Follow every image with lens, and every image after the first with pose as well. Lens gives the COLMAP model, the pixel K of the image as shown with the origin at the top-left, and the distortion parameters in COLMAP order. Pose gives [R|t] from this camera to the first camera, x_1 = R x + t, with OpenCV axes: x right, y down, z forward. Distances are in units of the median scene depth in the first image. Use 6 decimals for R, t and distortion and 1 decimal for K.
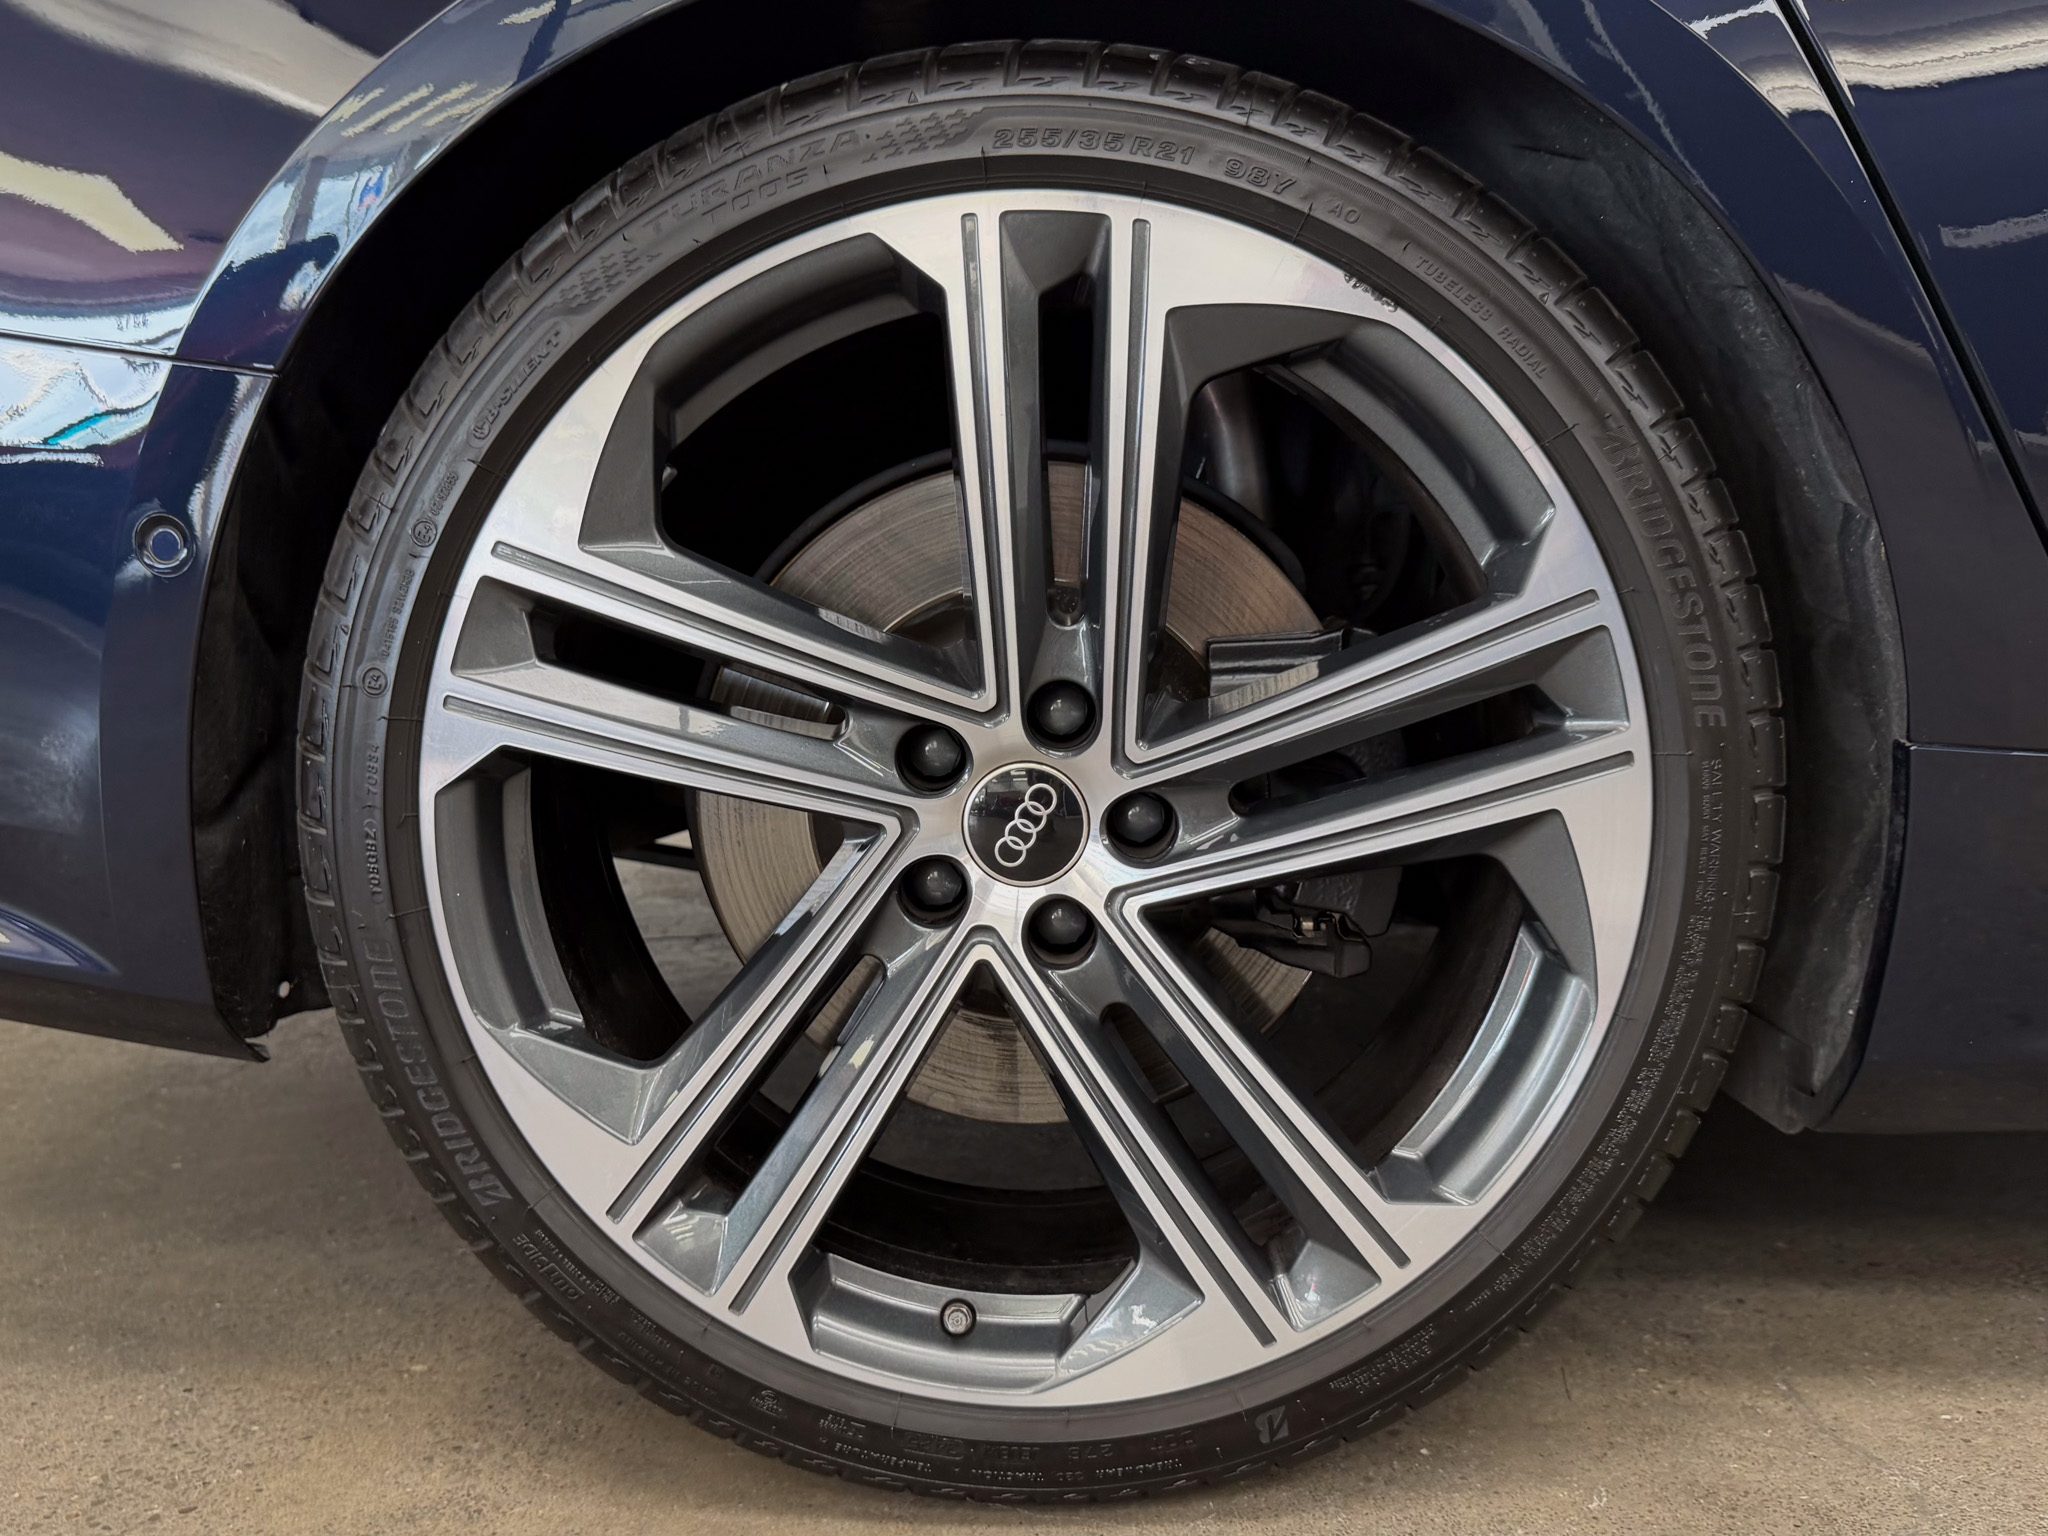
lens RADIAL K [[1743.6, 0, 941.6], [0, 1743.6, 824.1], [0, 0, 1]] dist [0.067752, -0.006980]
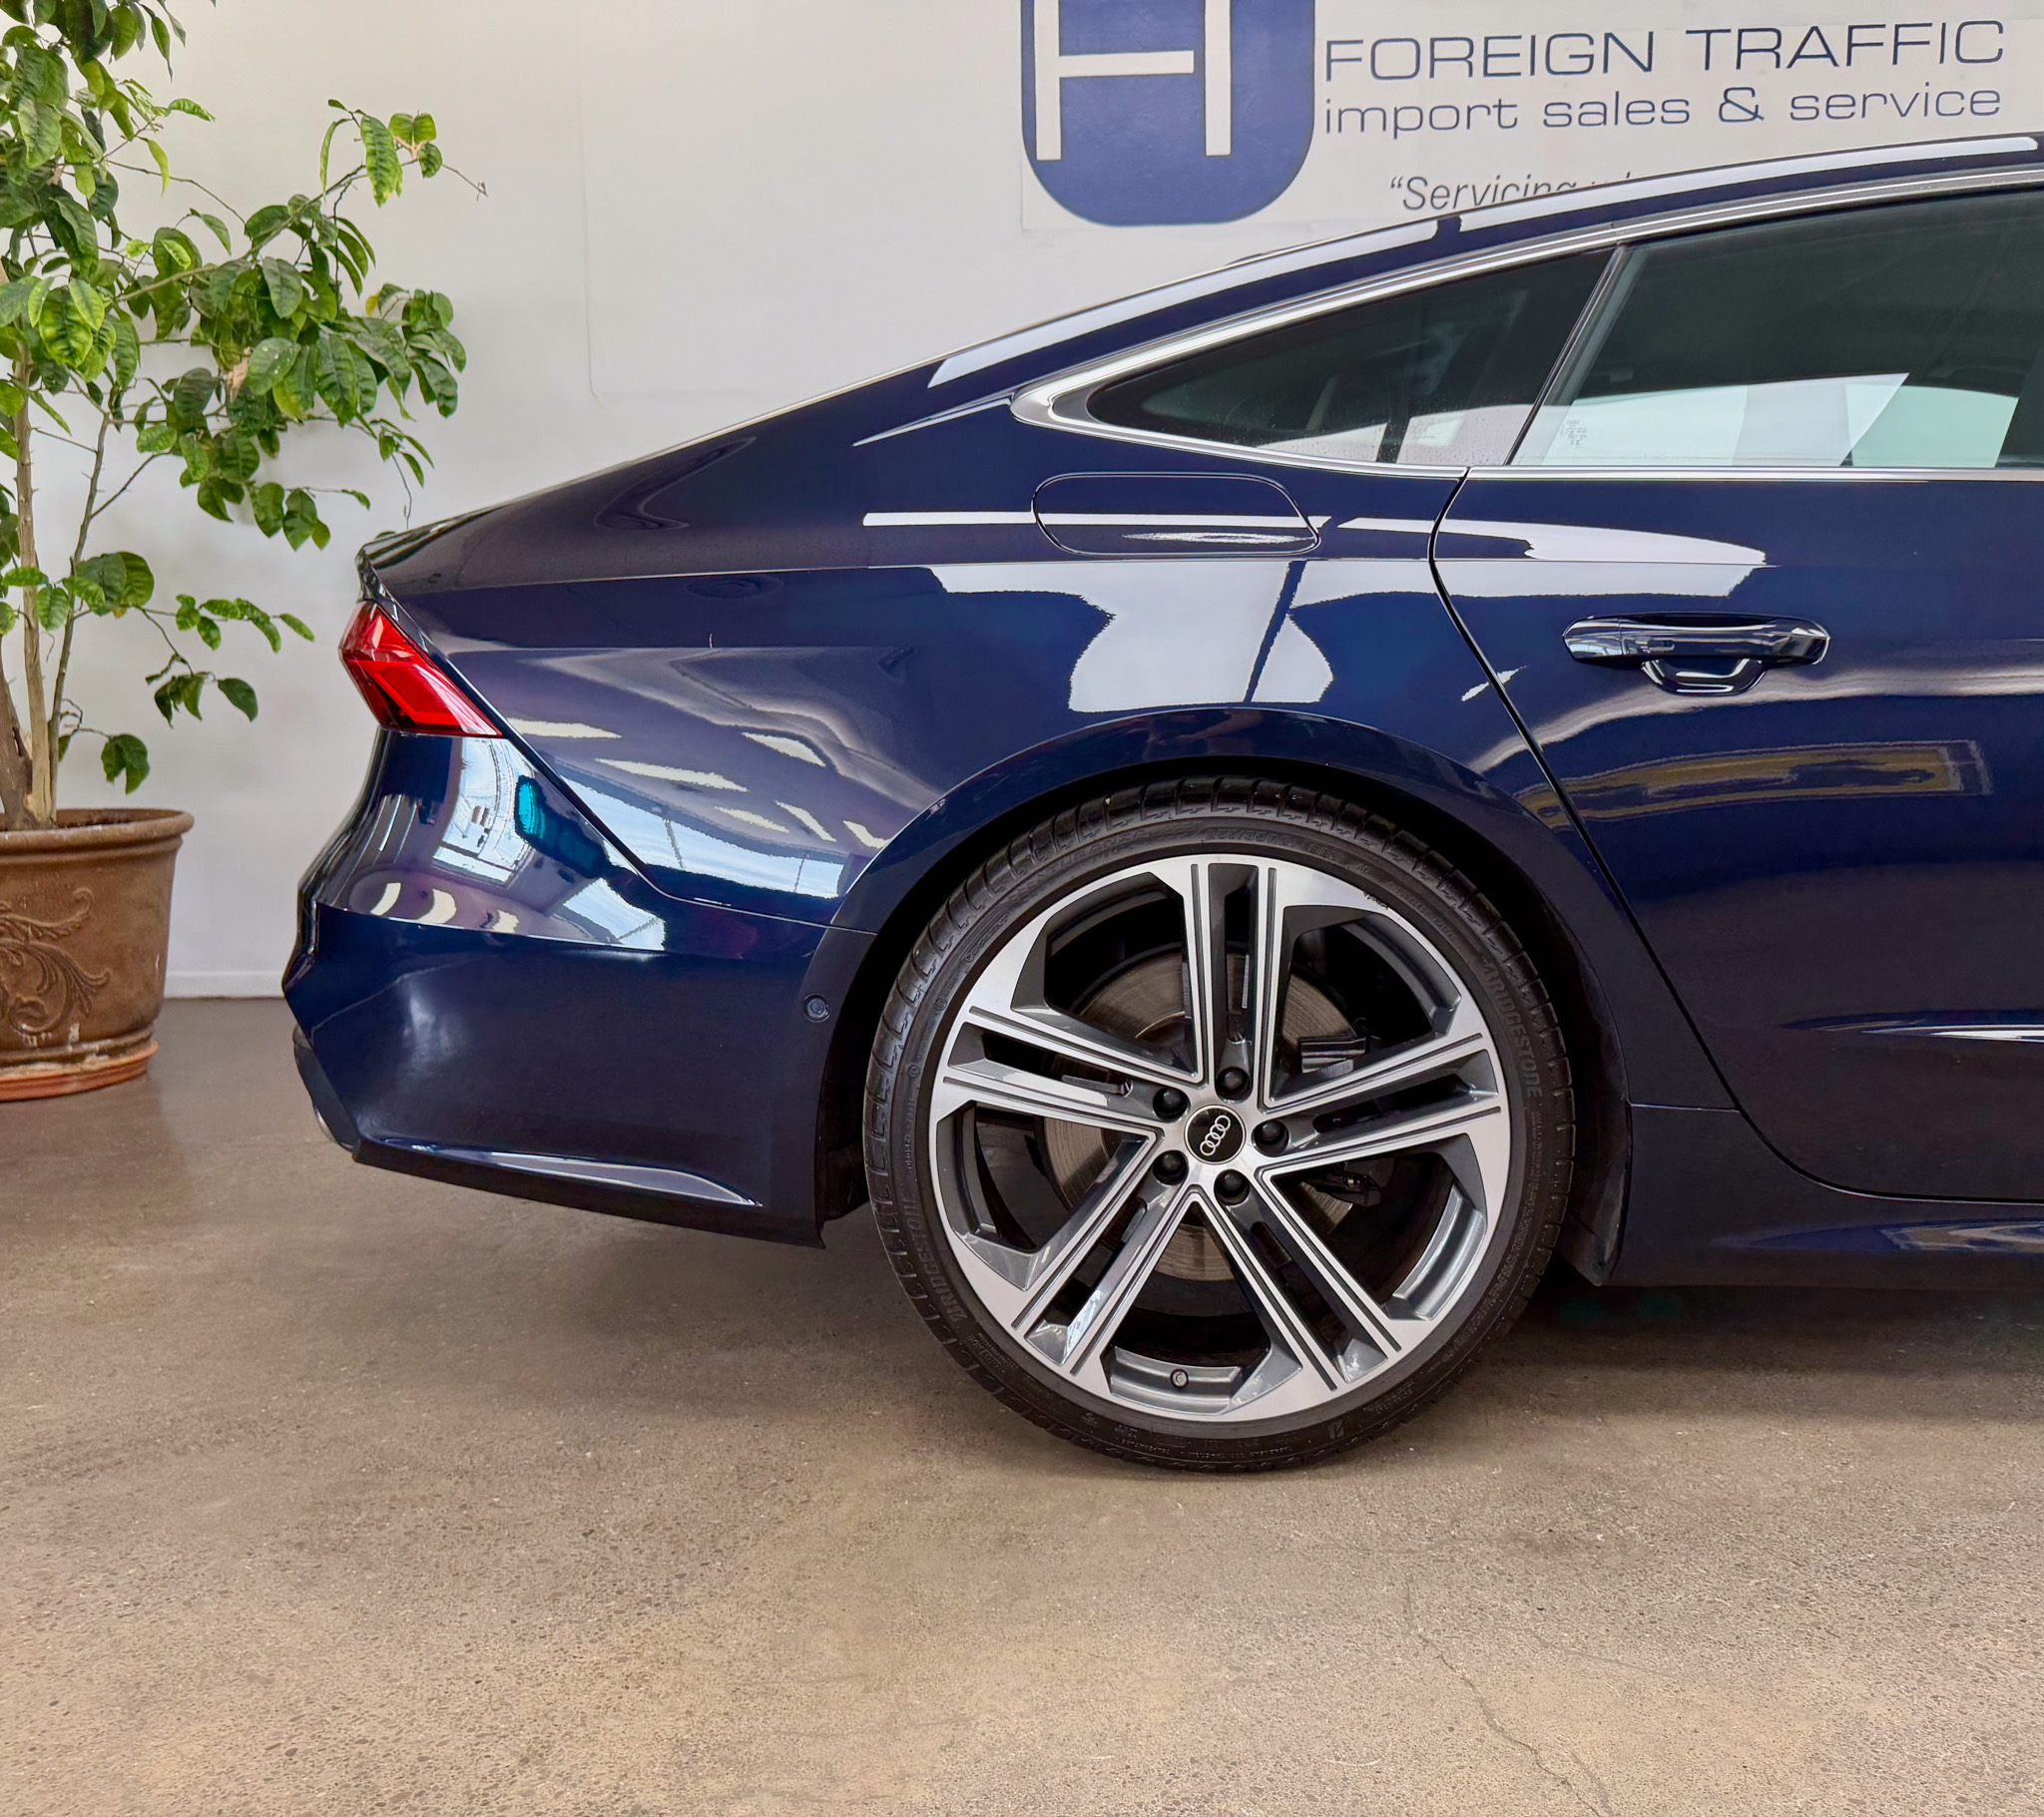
lens RADIAL K [[1736.2, 0, 1051.3], [0, 1736.2, 912.5], [0, 0, 1]] dist [0.052343, -0.070686]
pose [[0.999793, 0.004035, 0.019941, -0.188568], [-0.003110, 0.998927, -0.046197, -0.168036], [-0.020106, 0.046126, 0.998733, -1.065804]]
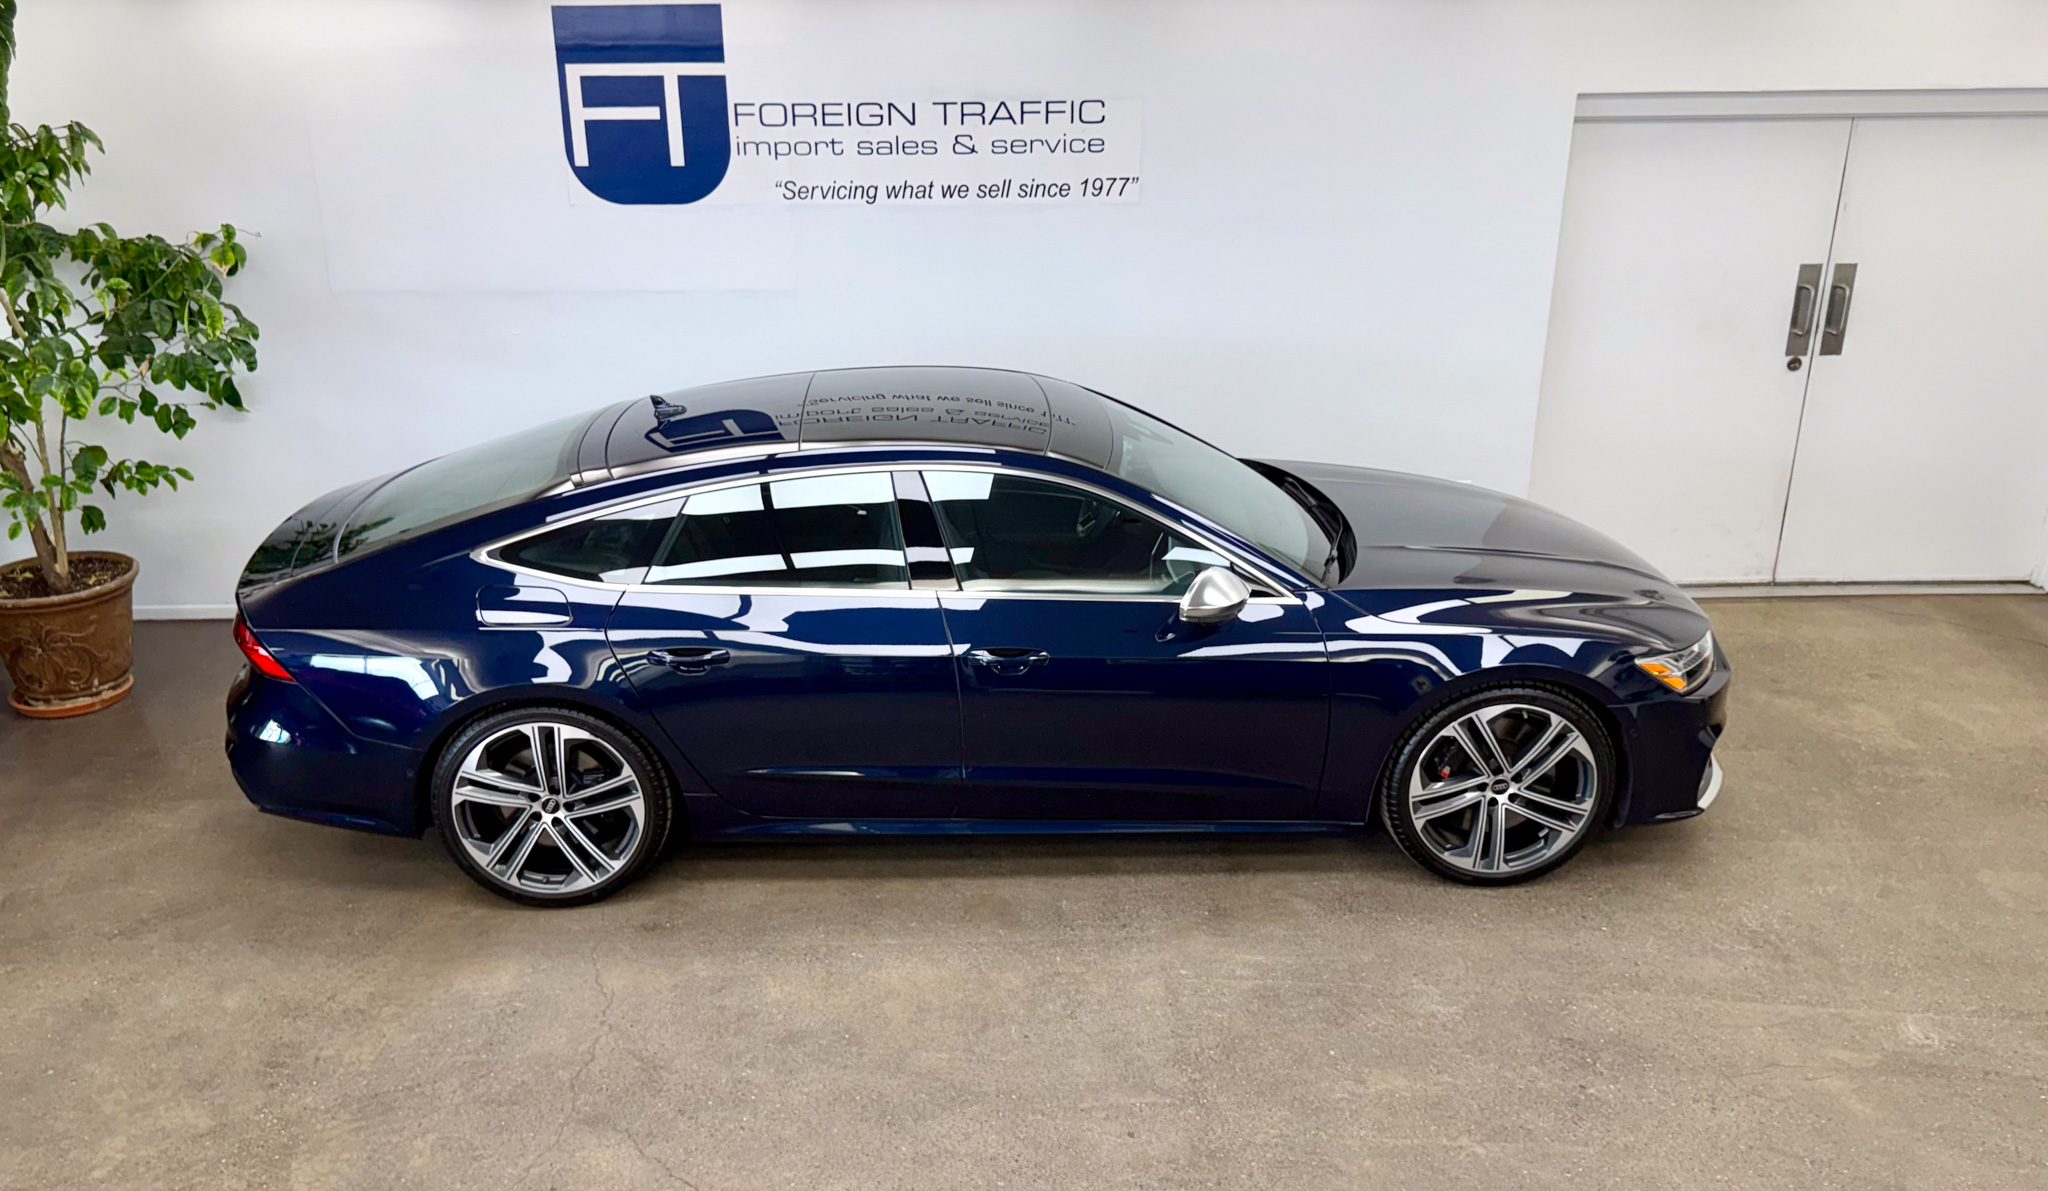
lens RADIAL K [[1700.4, 0, 978.7], [0, 1700.4, 628.0], [0, 0, 1]] dist [0.133652, -0.286522]
pose [[0.997247, -0.017829, 0.071975, 1.156860], [0.004212, 0.982718, 0.185062, -1.770883], [-0.074031, -0.184249, 0.980088, -5.073299]]
